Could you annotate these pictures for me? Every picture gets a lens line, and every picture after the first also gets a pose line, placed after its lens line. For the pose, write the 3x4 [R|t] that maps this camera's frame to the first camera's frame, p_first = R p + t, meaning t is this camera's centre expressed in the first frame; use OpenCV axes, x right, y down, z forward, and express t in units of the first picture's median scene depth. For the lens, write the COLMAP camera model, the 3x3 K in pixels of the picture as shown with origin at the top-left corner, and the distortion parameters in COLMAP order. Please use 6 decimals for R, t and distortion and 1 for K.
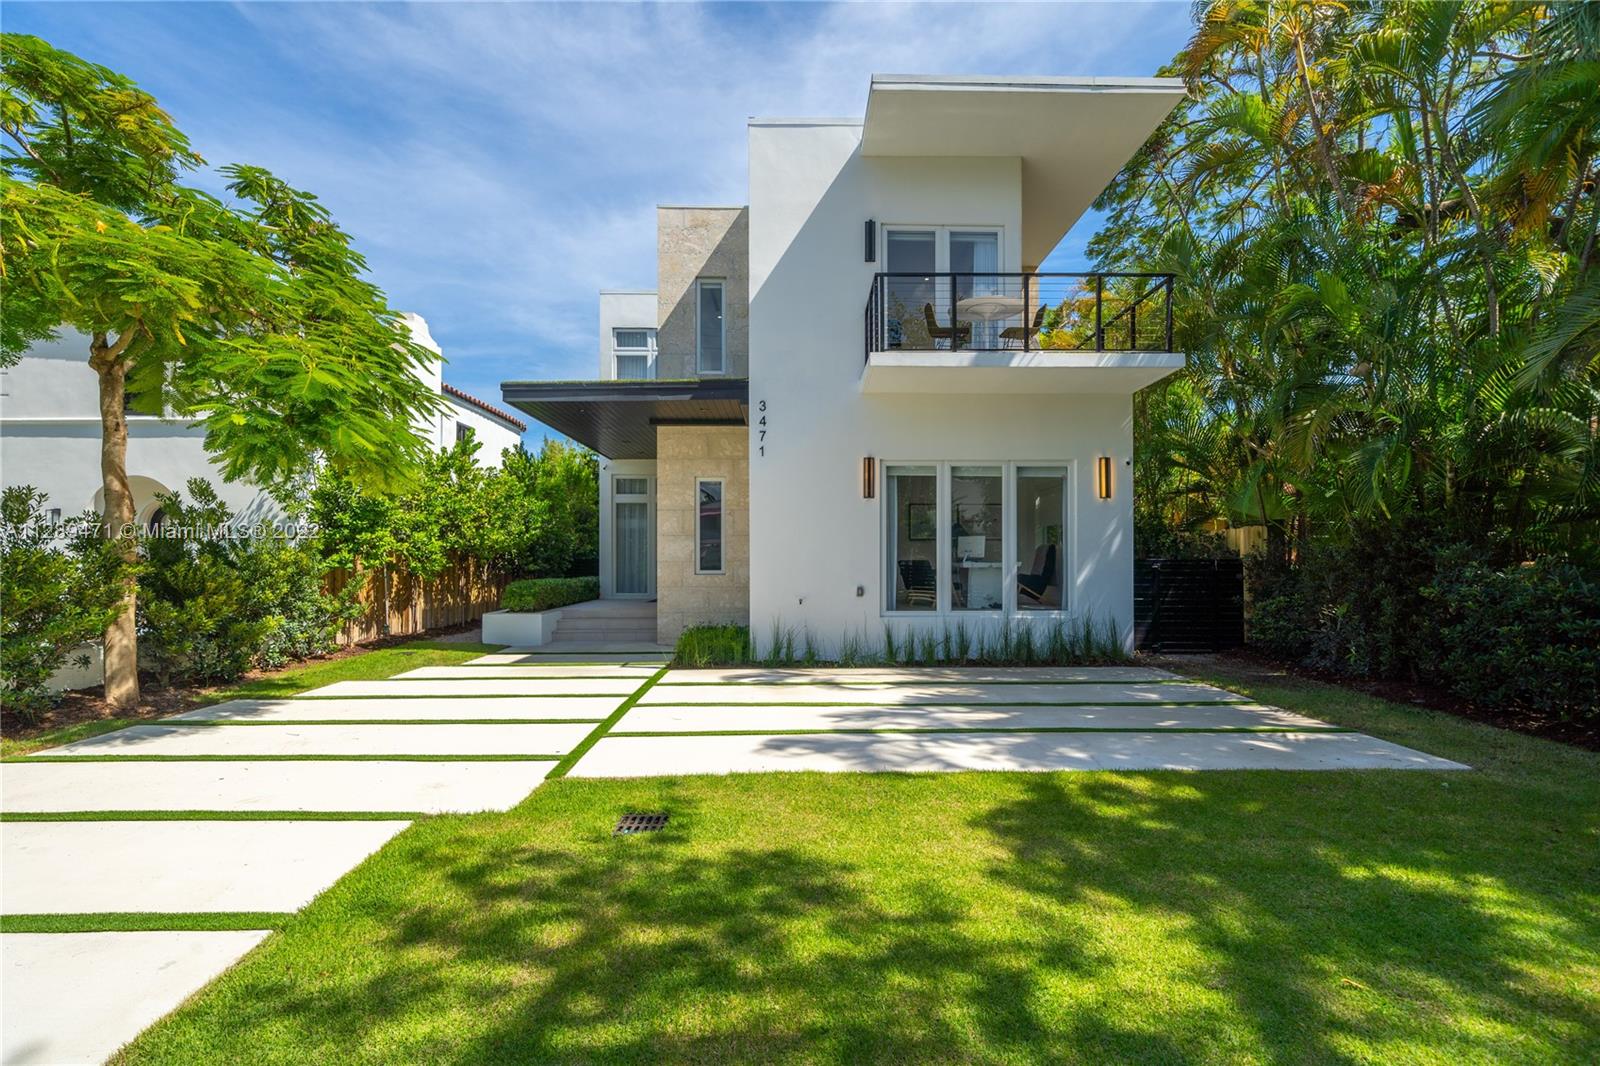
lens RADIAL K [[722.9, 0, 789.1], [0, 722.9, 557.6], [0, 0, 1]] dist [-0.019779, -0.000130]
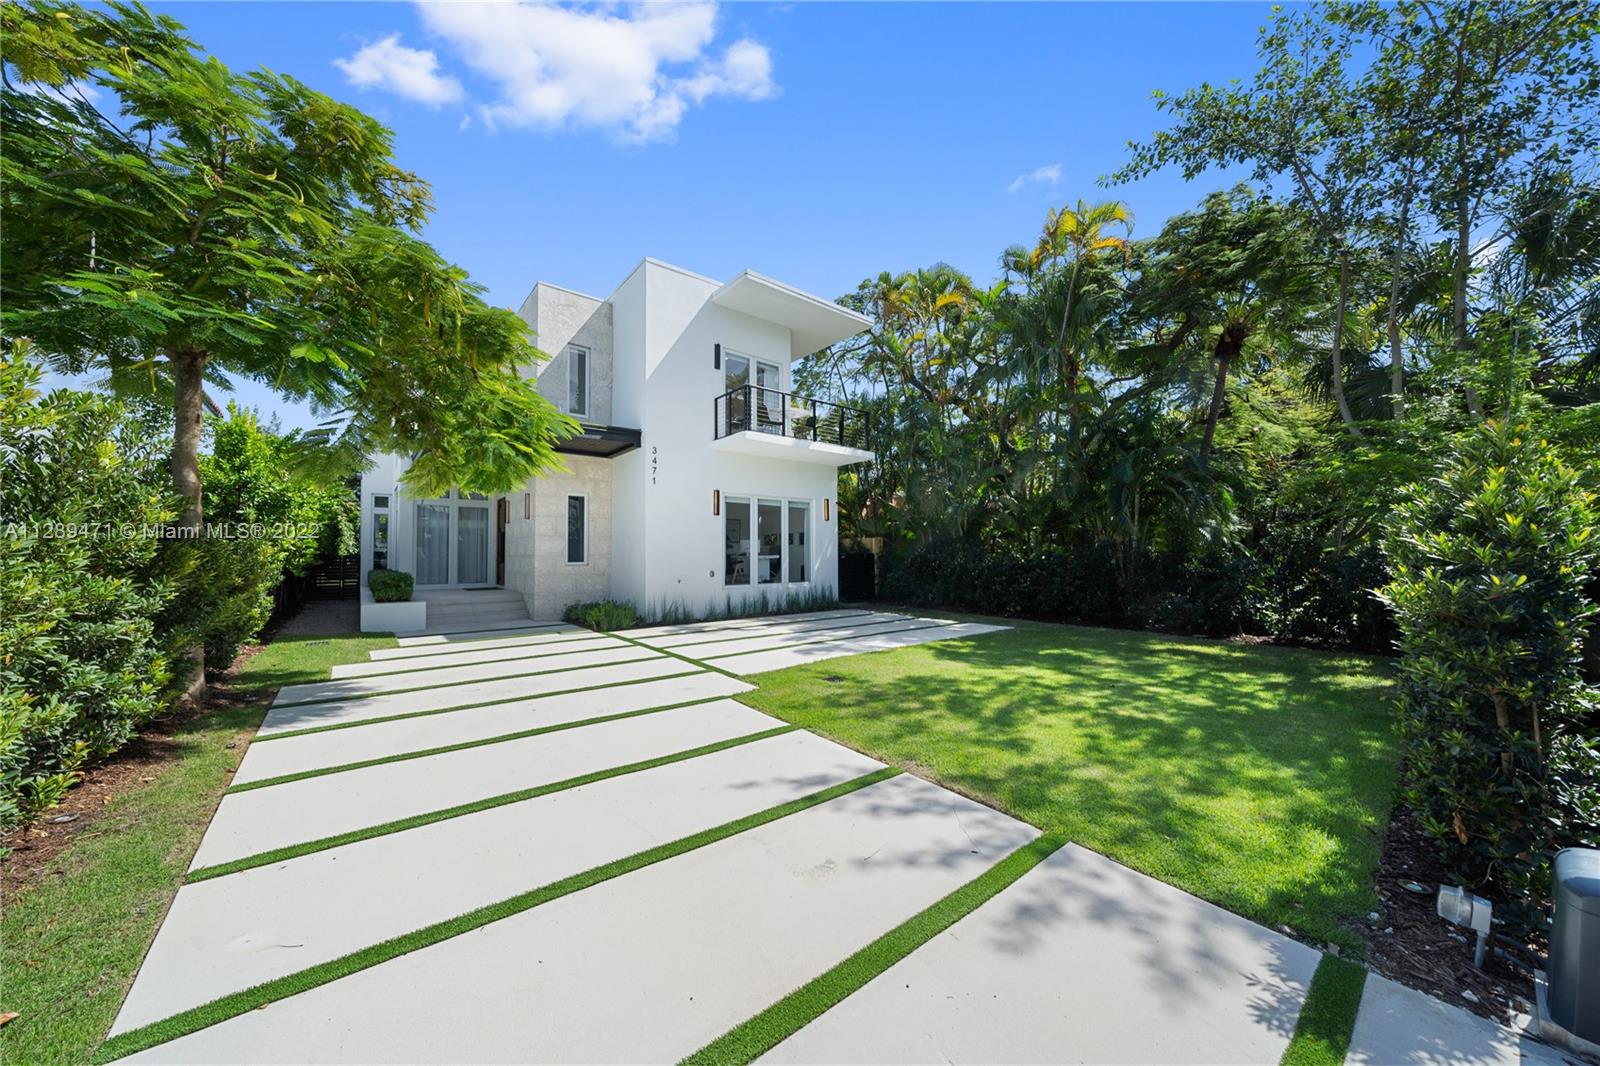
lens RADIAL K [[553.4, 0, 802.5], [0, 553.4, 536.4], [0, 0, 1]] dist [-0.008672, -0.000056]
pose [[0.768983, 0.019141, 0.638983, -0.531530], [-0.000731, 0.999577, -0.029063, -0.000440], [-0.639269, 0.021882, 0.768672, -0.068357]]
